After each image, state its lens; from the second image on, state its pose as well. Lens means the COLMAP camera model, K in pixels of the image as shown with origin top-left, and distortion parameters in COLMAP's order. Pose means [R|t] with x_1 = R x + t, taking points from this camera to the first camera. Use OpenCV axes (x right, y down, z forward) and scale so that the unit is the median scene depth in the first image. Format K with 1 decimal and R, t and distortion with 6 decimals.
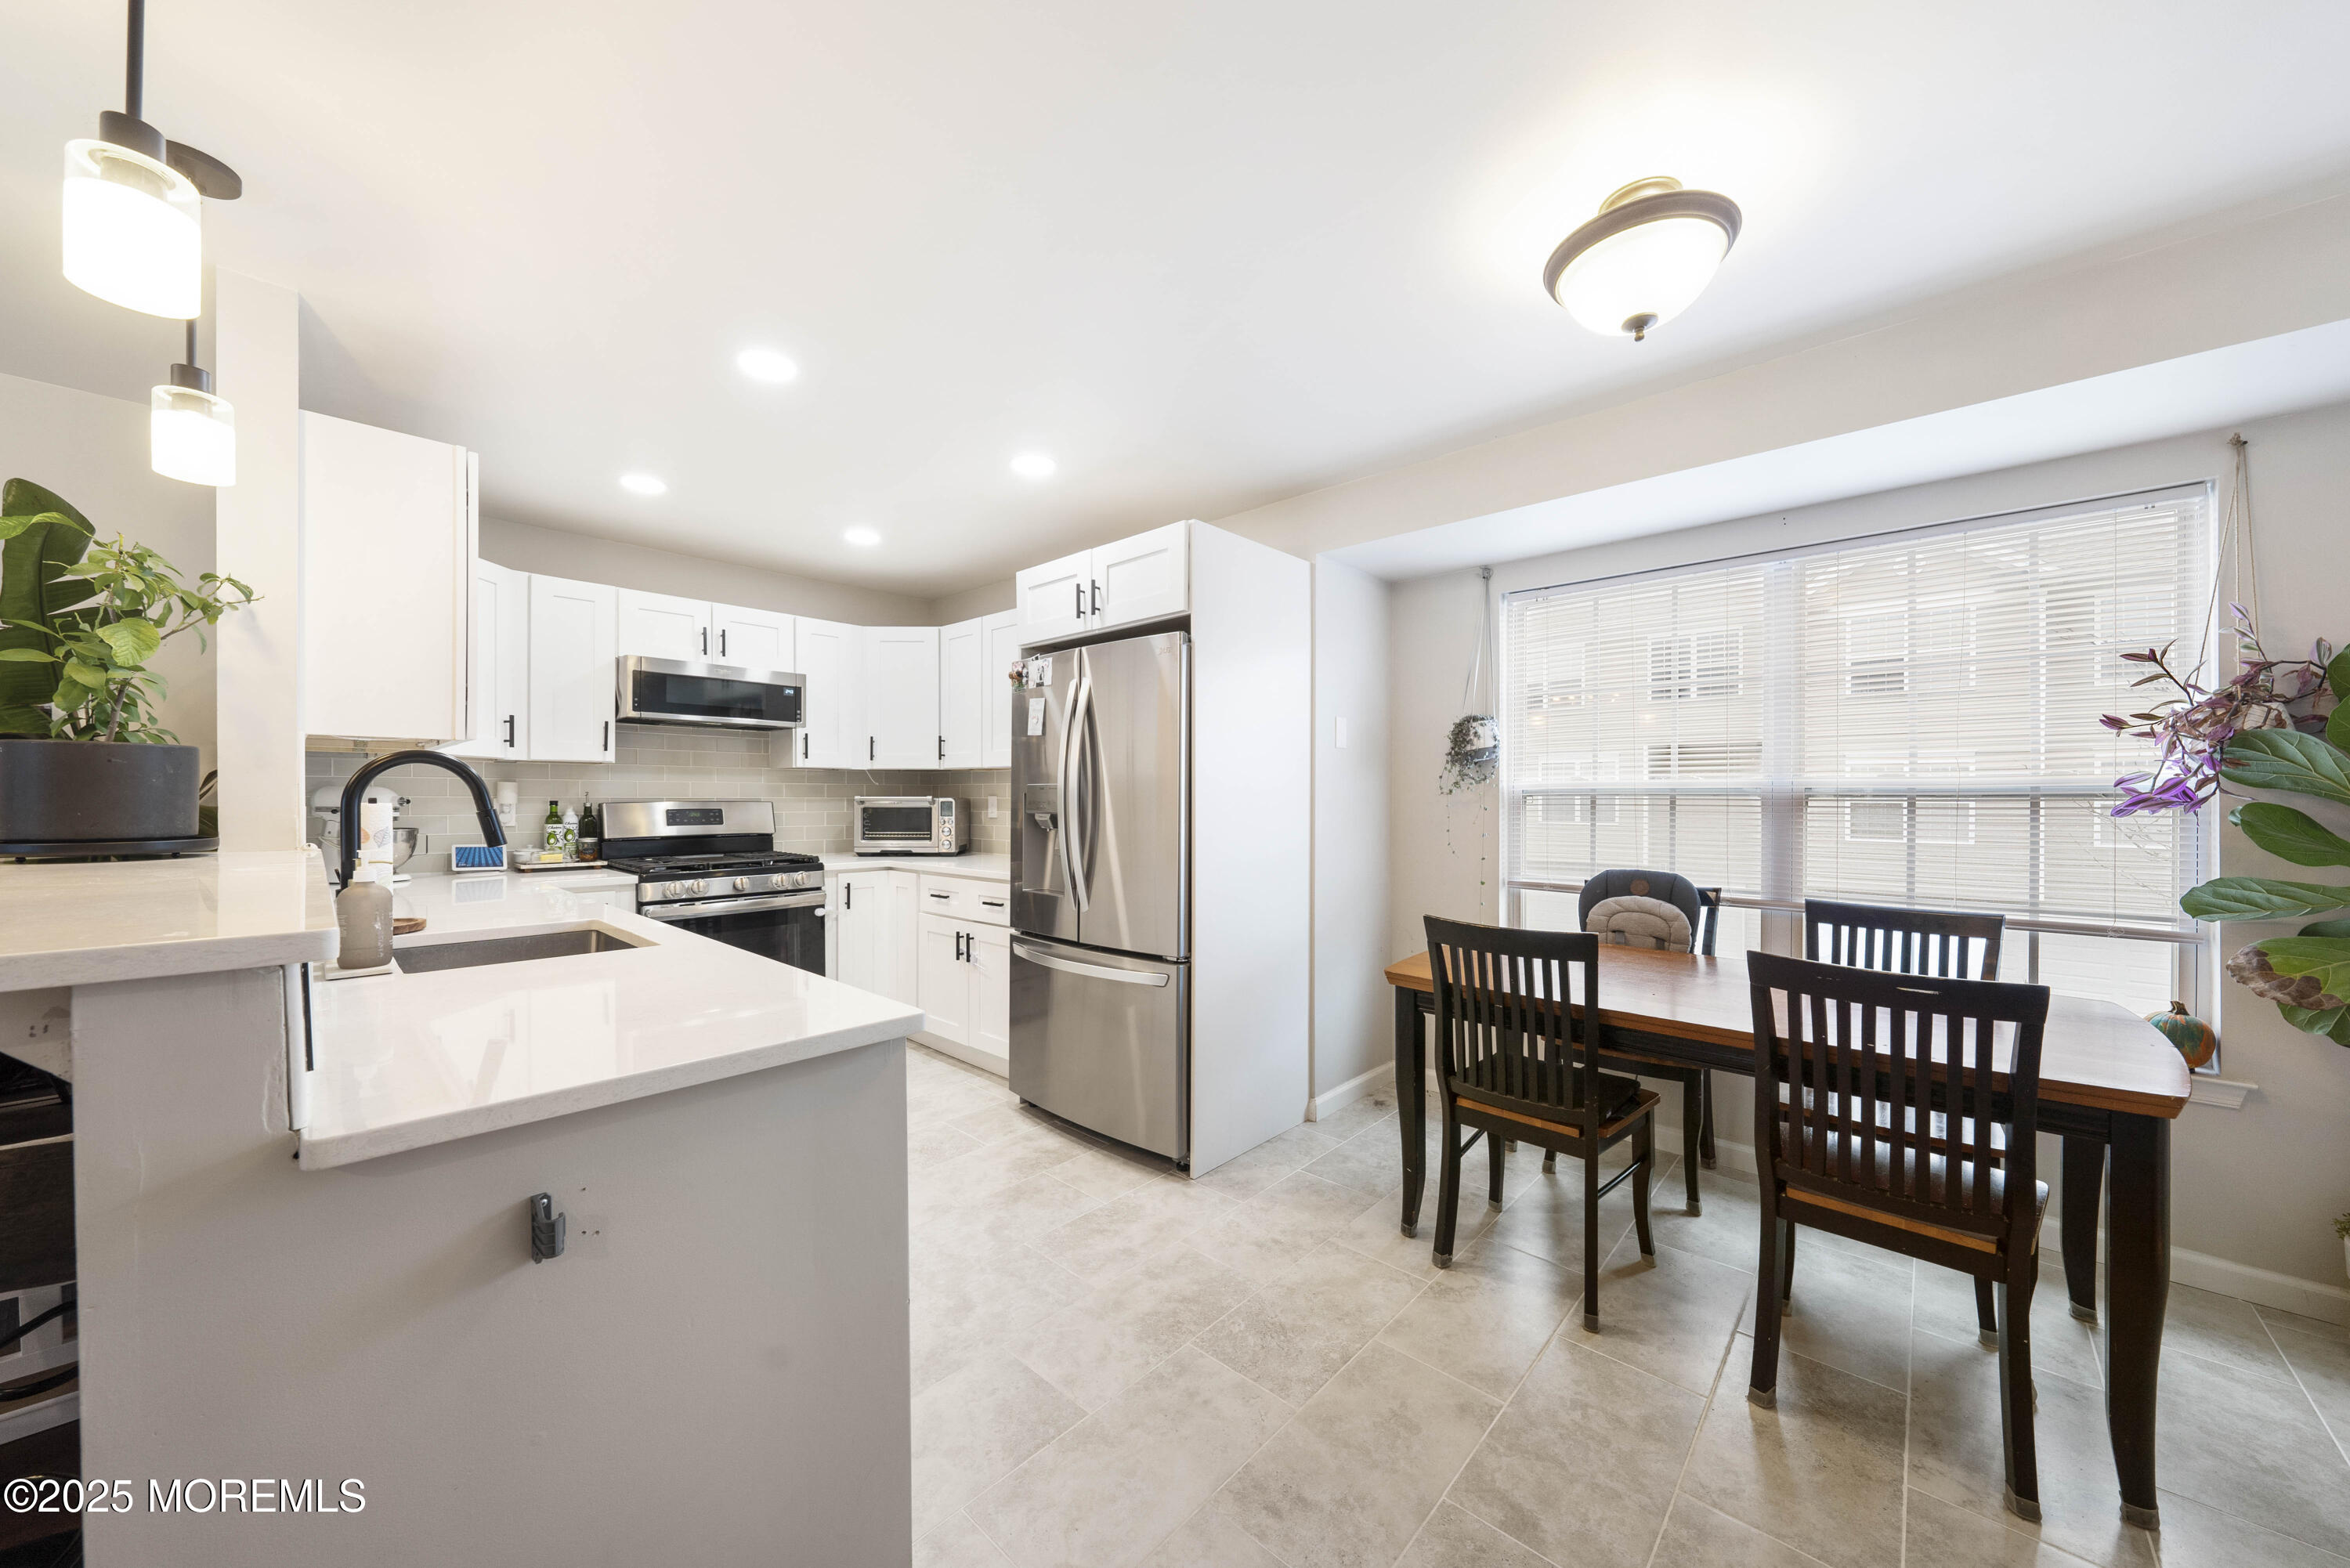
lens RADIAL K [[836.5, 0, 1164.6], [0, 836.5, 795.9], [0, 0, 1]] dist [-0.000902, -0.000024]
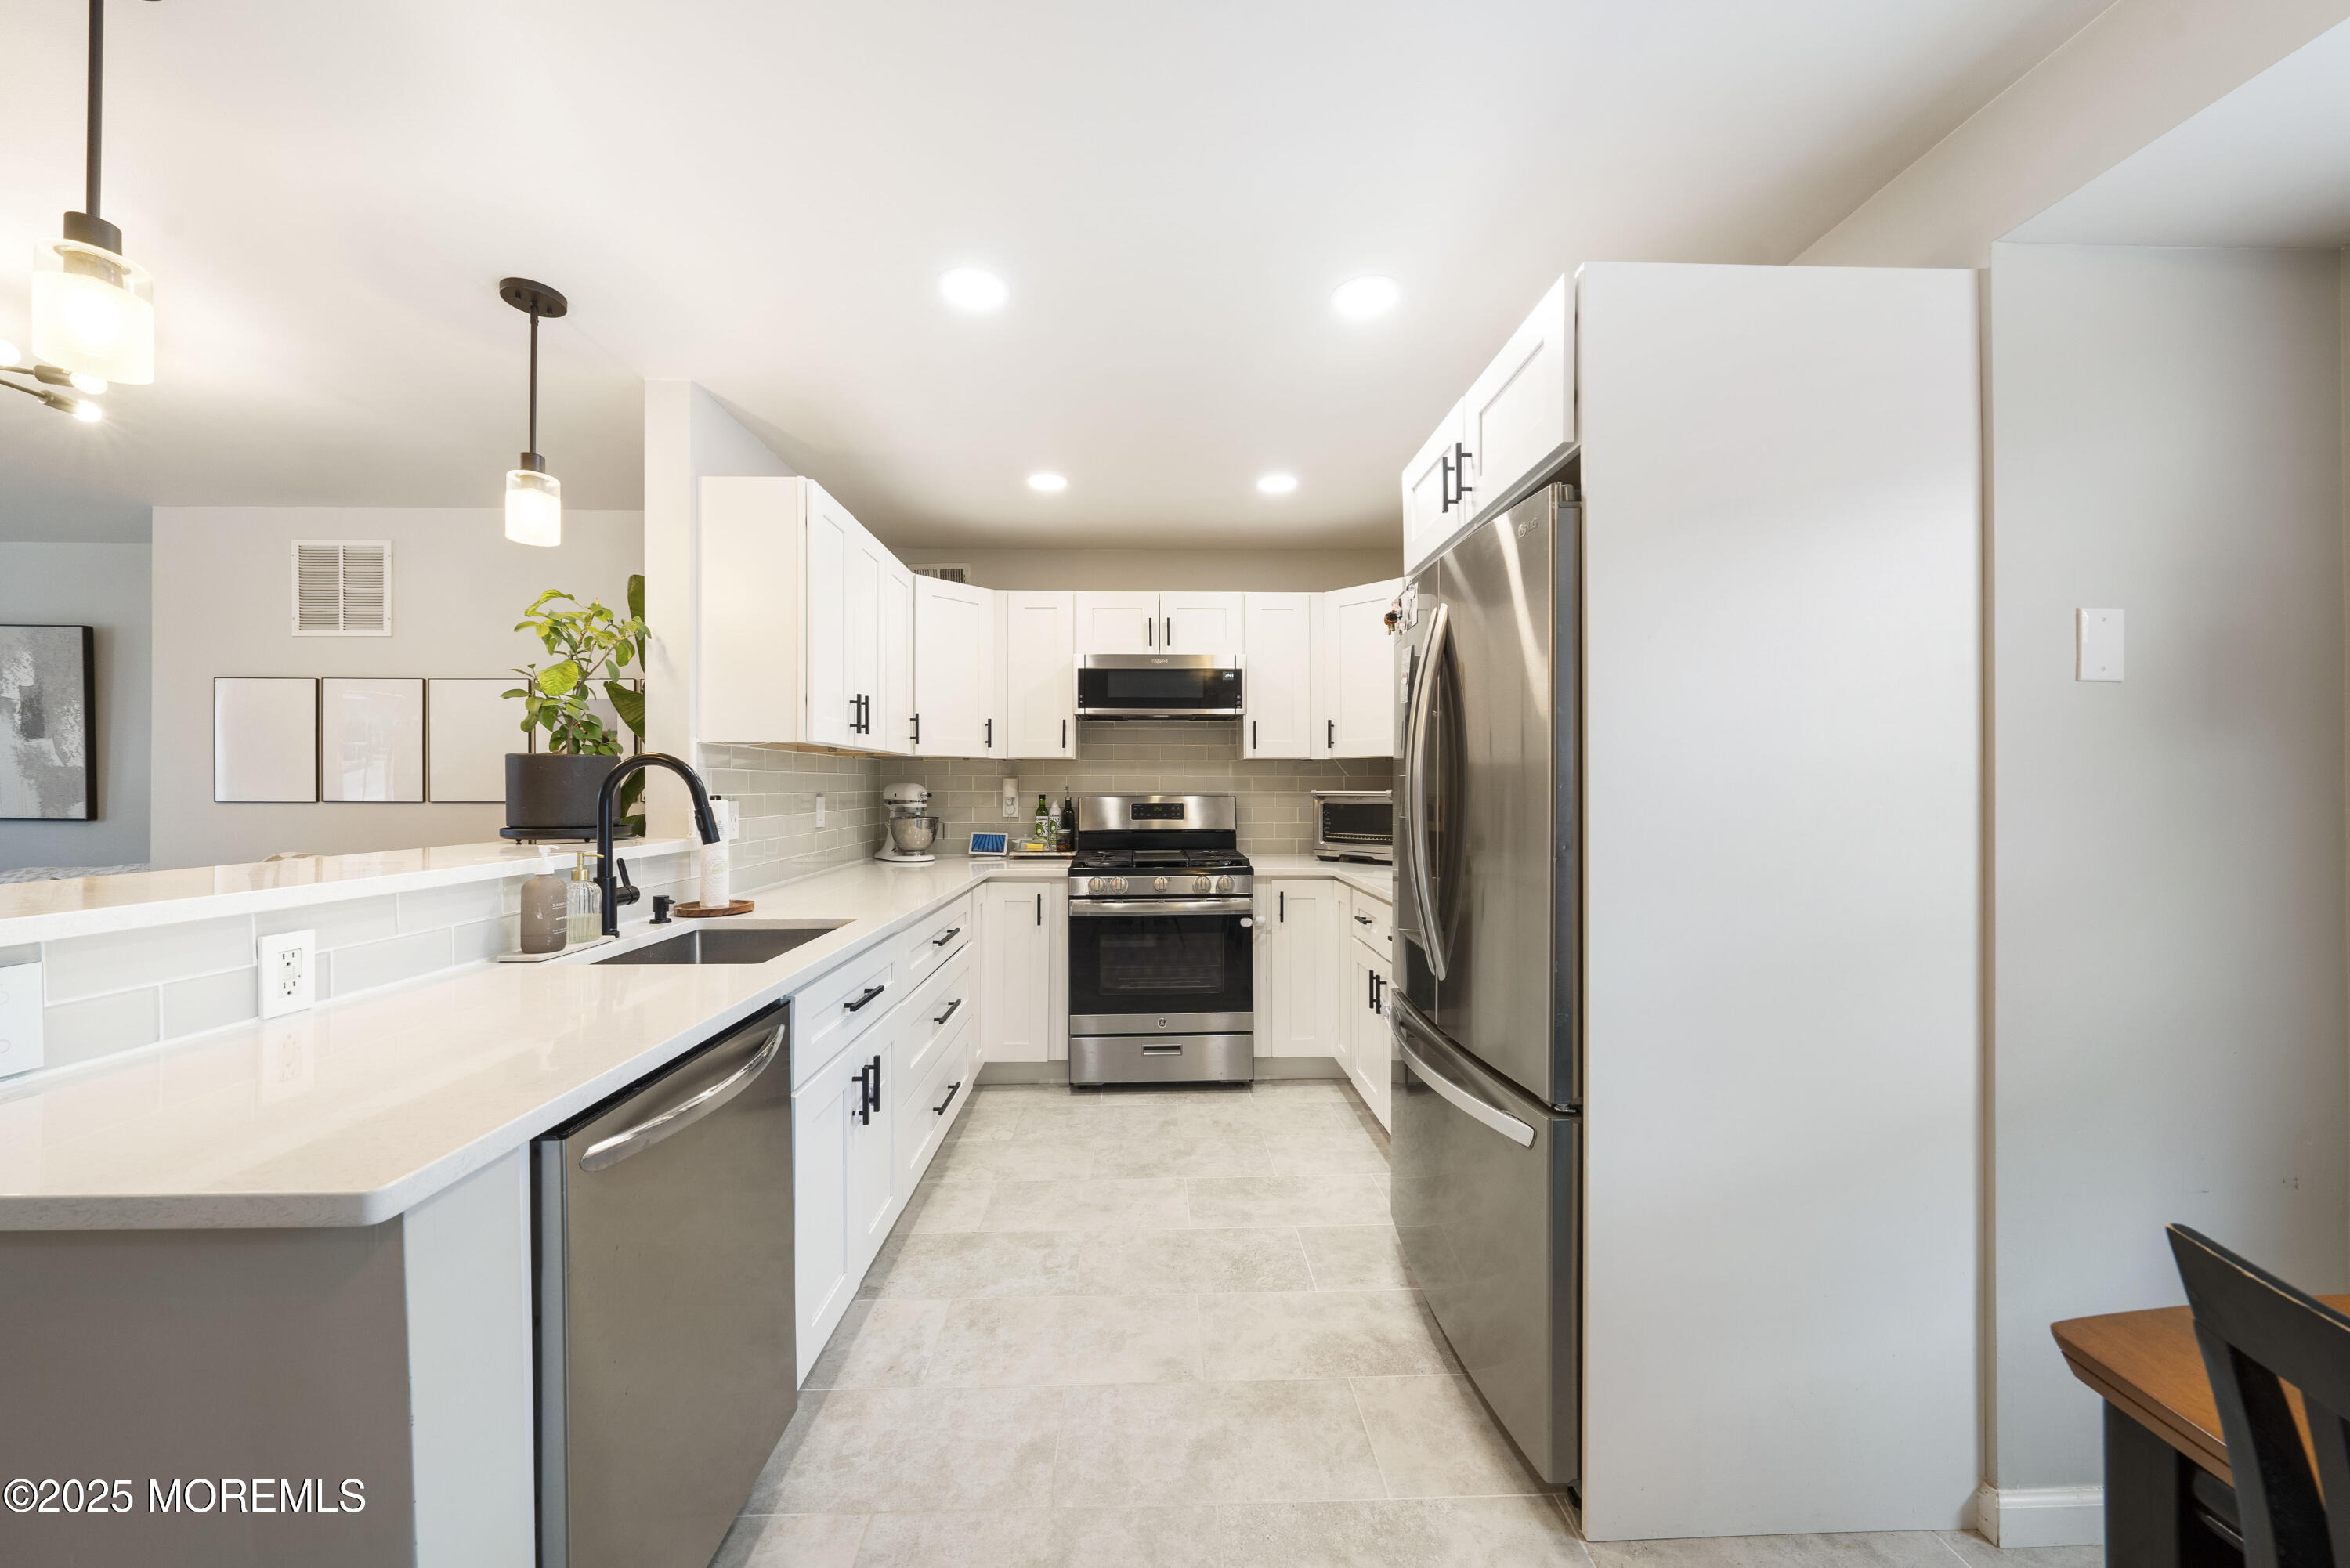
lens RADIAL K [[836.5, 0, 1175.8], [0, 836.5, 779.8], [0, 0, 1]] dist [-0.000902, -0.000024]
pose [[0.699775, -0.007888, -0.714320, 0.176936], [0.003075, 0.999963, -0.008031, -0.004528], [0.714357, 0.003423, 0.699773, 0.354948]]
